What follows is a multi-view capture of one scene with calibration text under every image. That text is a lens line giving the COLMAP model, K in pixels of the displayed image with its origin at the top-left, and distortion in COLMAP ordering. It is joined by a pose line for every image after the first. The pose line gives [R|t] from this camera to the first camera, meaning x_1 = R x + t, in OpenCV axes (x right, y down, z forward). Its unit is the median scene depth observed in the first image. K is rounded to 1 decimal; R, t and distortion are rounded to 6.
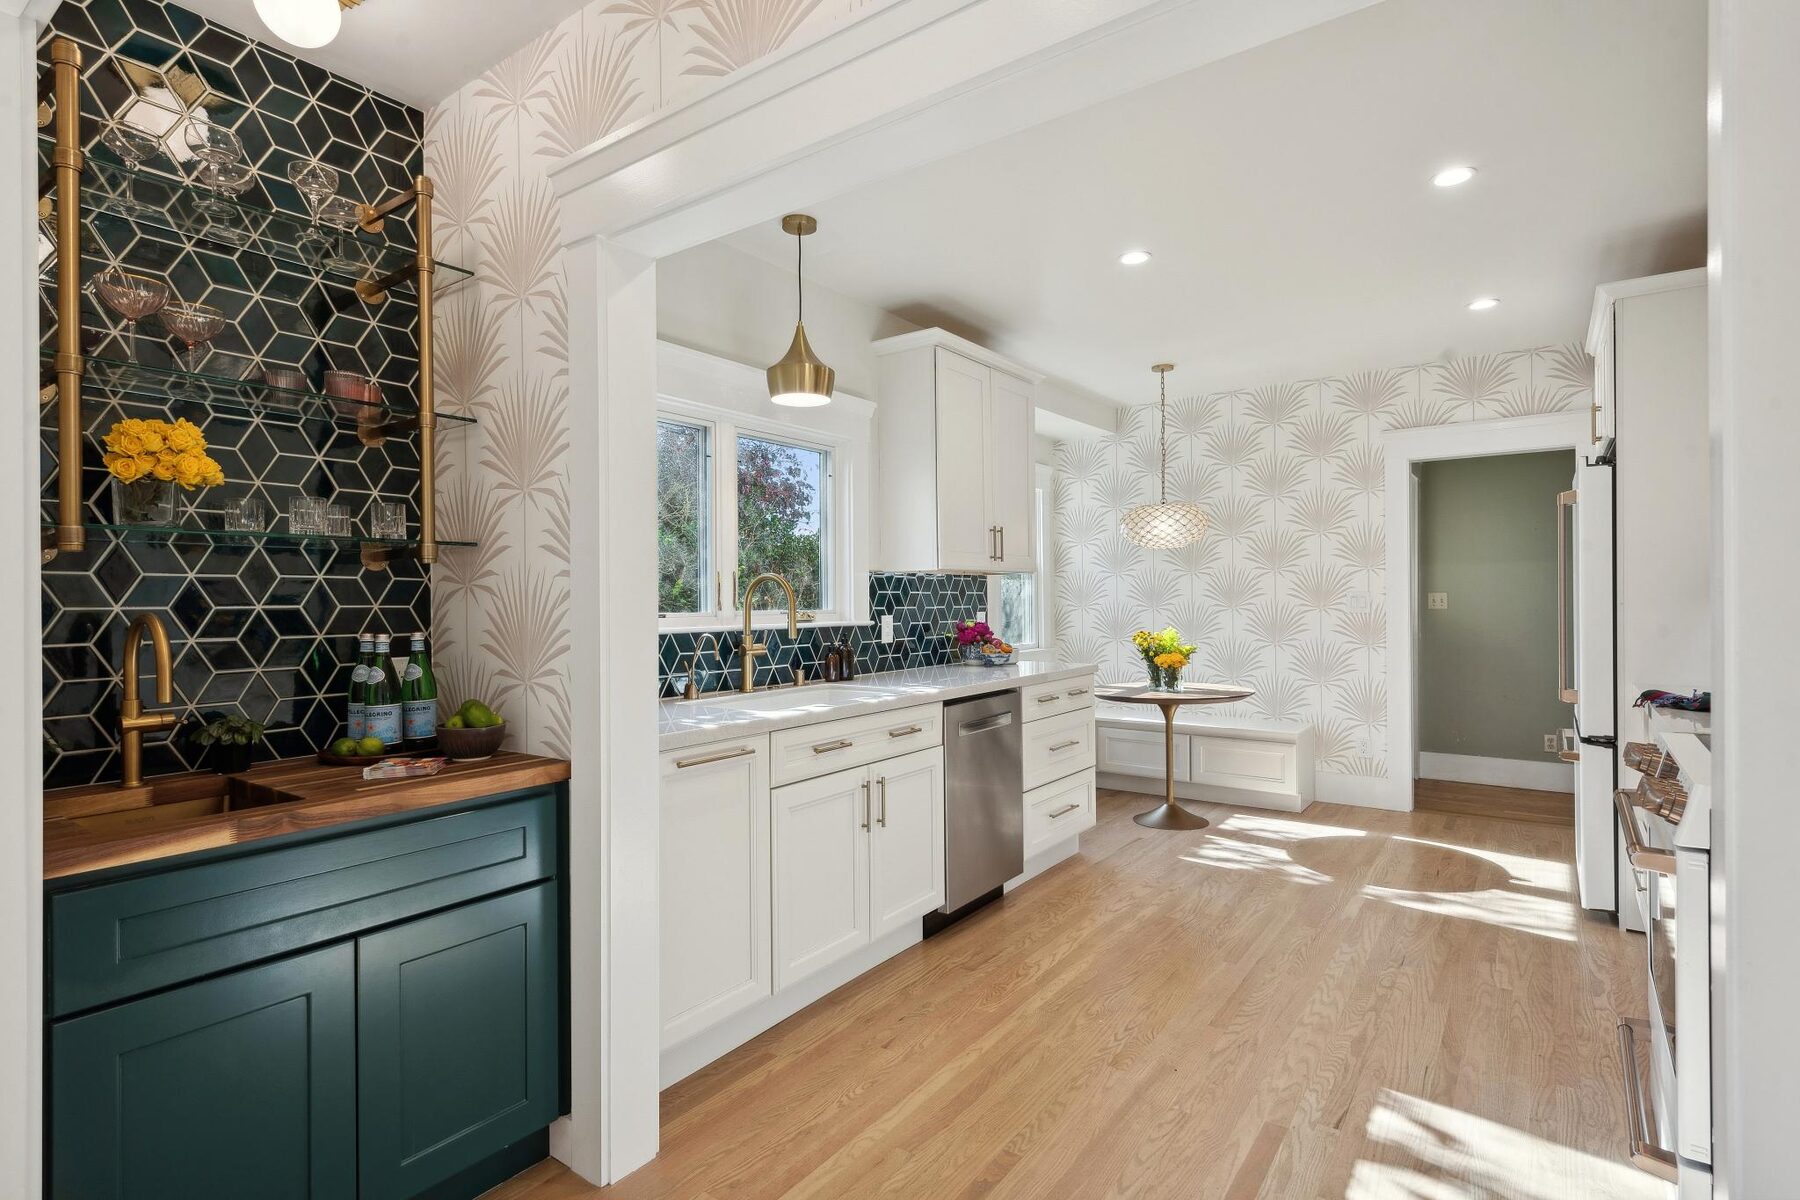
lens RADIAL K [[887.0, 0, 883.8], [0, 887.0, 590.5], [0, 0, 1]] dist [-0.003675, -0.003244]
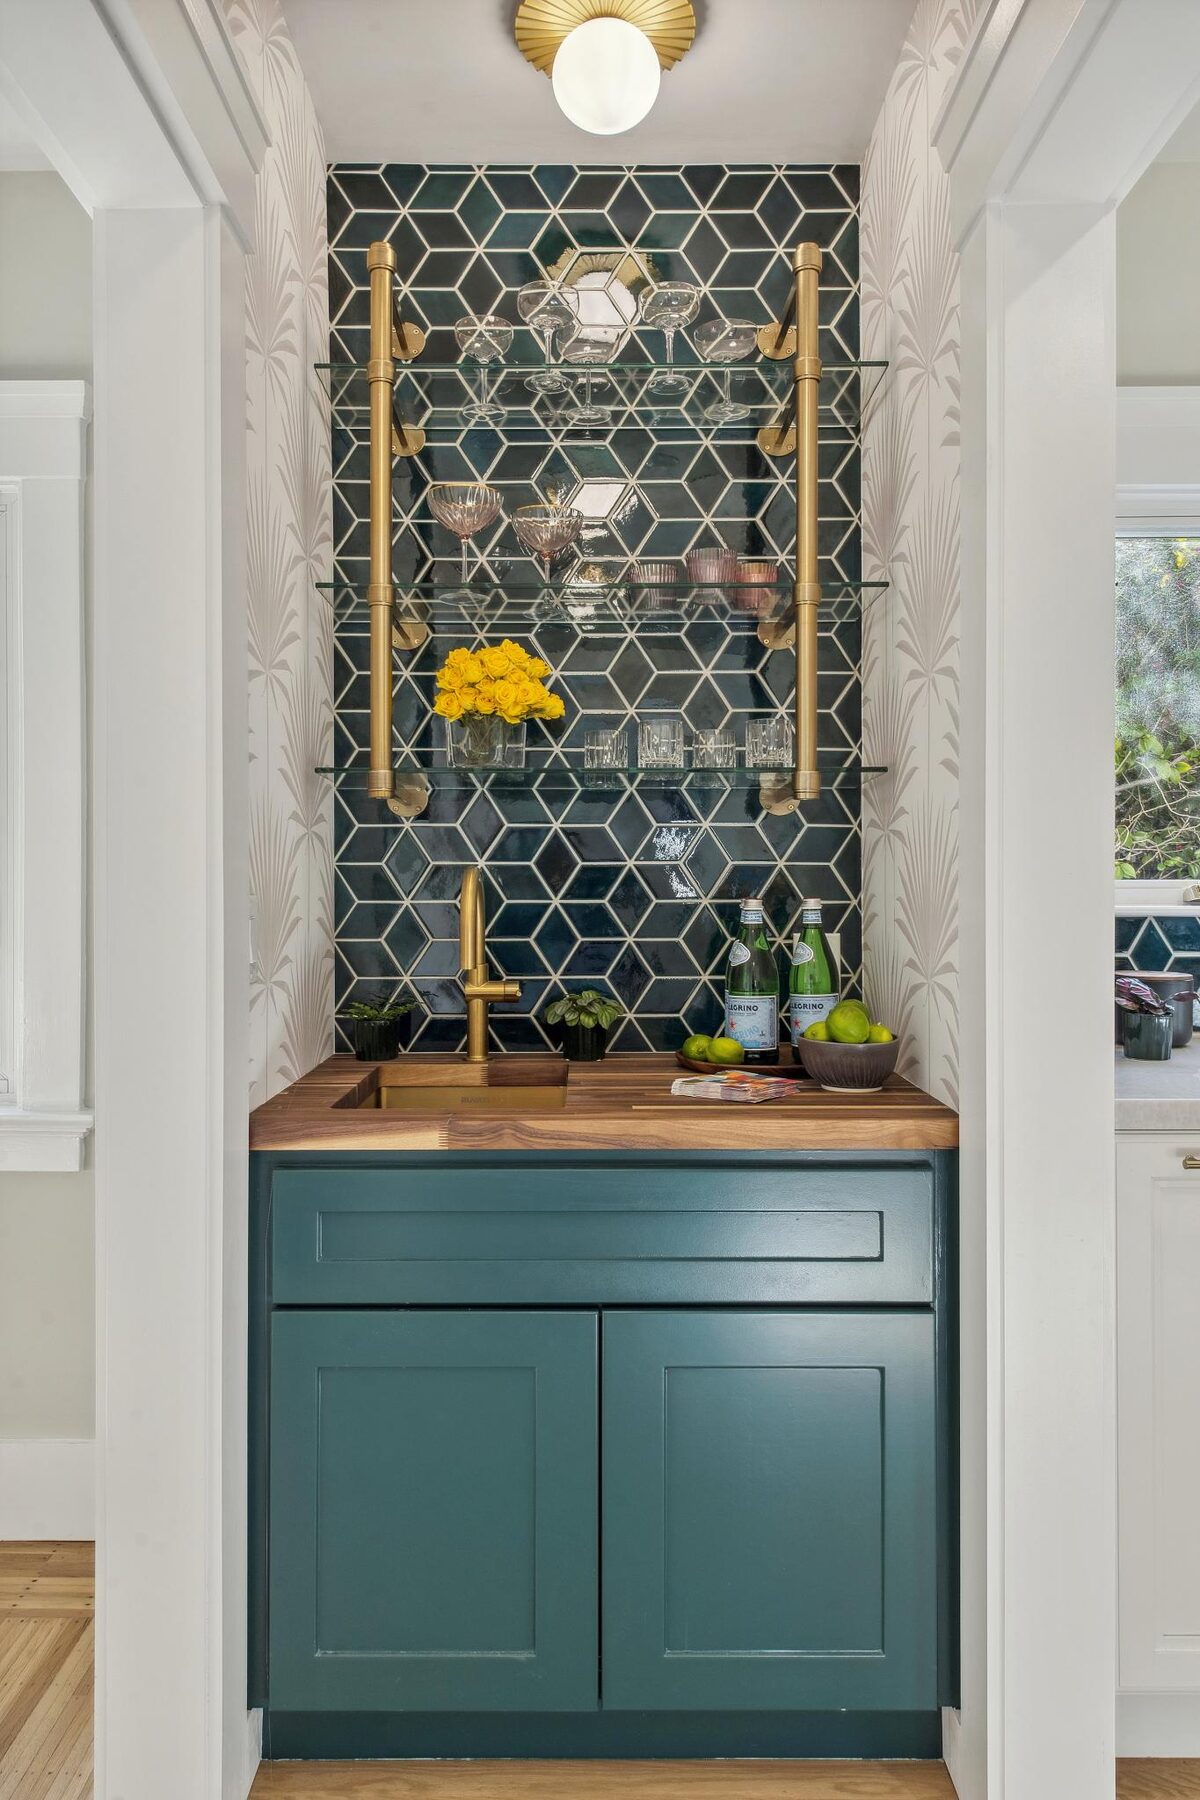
lens RADIAL K [[1117.2, 0, 606.9], [0, 1117.2, 889.5], [0, 0, 1]] dist [0.003046, -0.006881]
pose [[0.562999, 0.012674, -0.826360, 0.086269], [0.010280, 0.999698, 0.022337, 0.012635], [0.826394, -0.021071, 0.562698, 0.252600]]
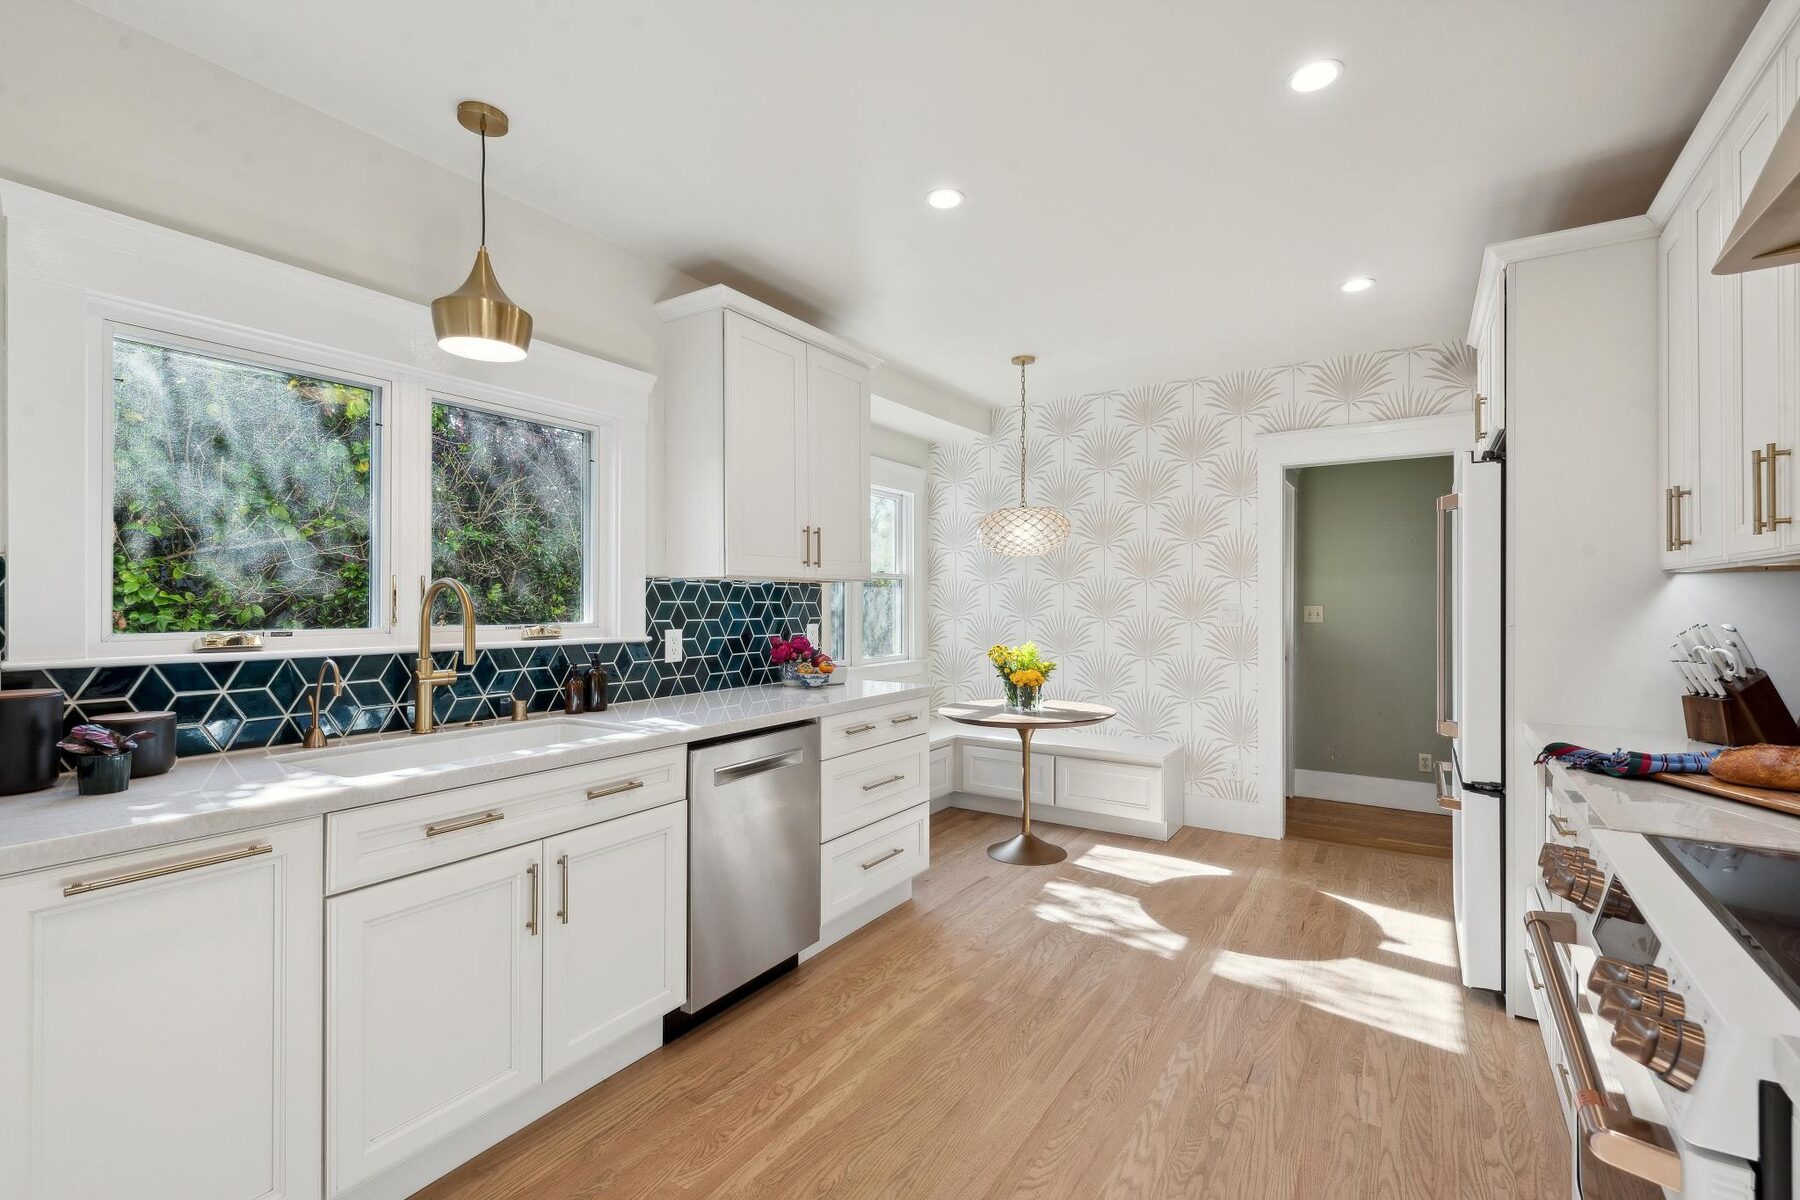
lens RADIAL K [[783.3, 0, 903.8], [0, 783.3, 590.9], [0, 0, 1]] dist [-0.000209, -0.000384]
pose [[0.997991, 0.010645, 0.062453, 0.222483], [-0.010367, 0.999935, -0.004764, -0.009410], [-0.062500, 0.004107, 0.998037, 0.307058]]
